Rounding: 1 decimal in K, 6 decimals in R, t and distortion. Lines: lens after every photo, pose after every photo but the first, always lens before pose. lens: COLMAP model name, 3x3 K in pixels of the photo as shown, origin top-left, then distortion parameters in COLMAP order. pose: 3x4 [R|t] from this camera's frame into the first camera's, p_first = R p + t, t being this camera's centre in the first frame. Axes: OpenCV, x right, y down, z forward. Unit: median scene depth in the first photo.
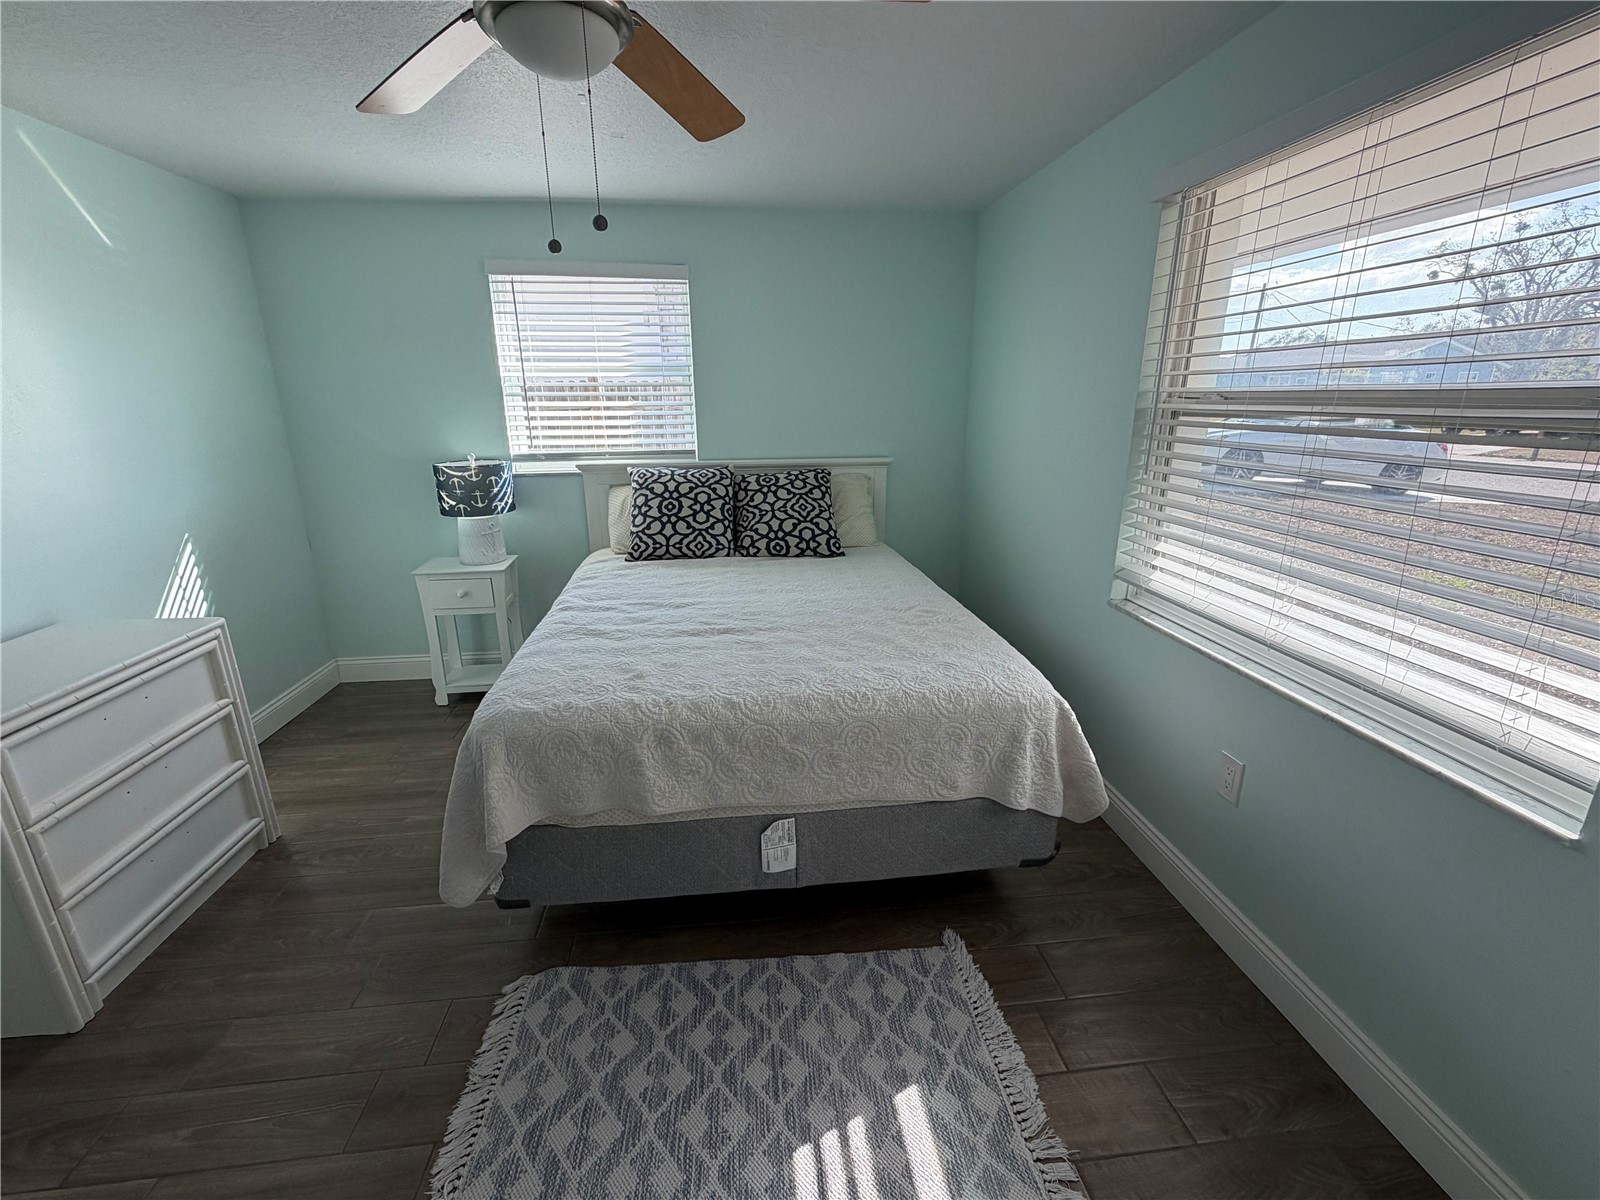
lens RADIAL K [[687.5, 0, 799.5], [0, 687.5, 601.6], [0, 0, 1]] dist [-0.001284, -0.000102]
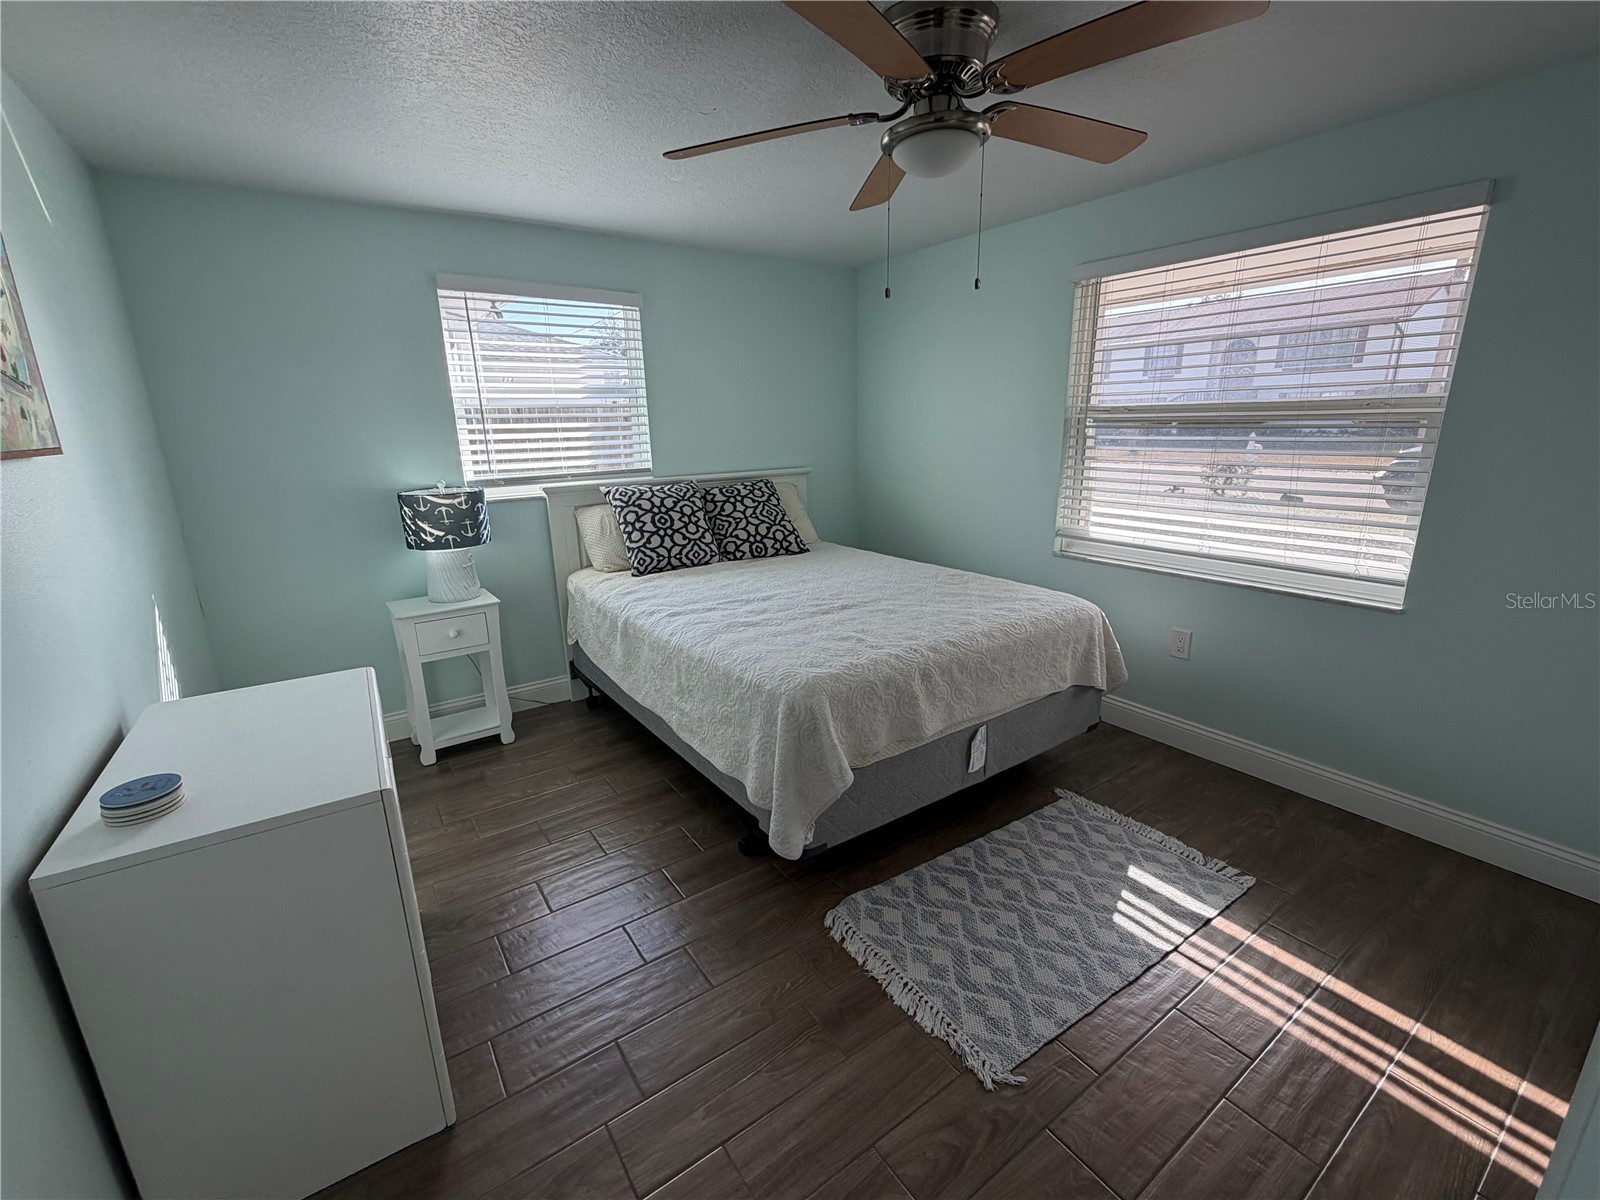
lens RADIAL K [[687.5, 0, 800.1], [0, 687.5, 600.7], [0, 0, 1]] dist [-0.001284, -0.000102]
pose [[0.879695, -0.132220, 0.456788, -0.516812], [0.149472, 0.988765, -0.001651, 0.016072], [-0.451437, 0.069730, 0.889574, -0.018678]]
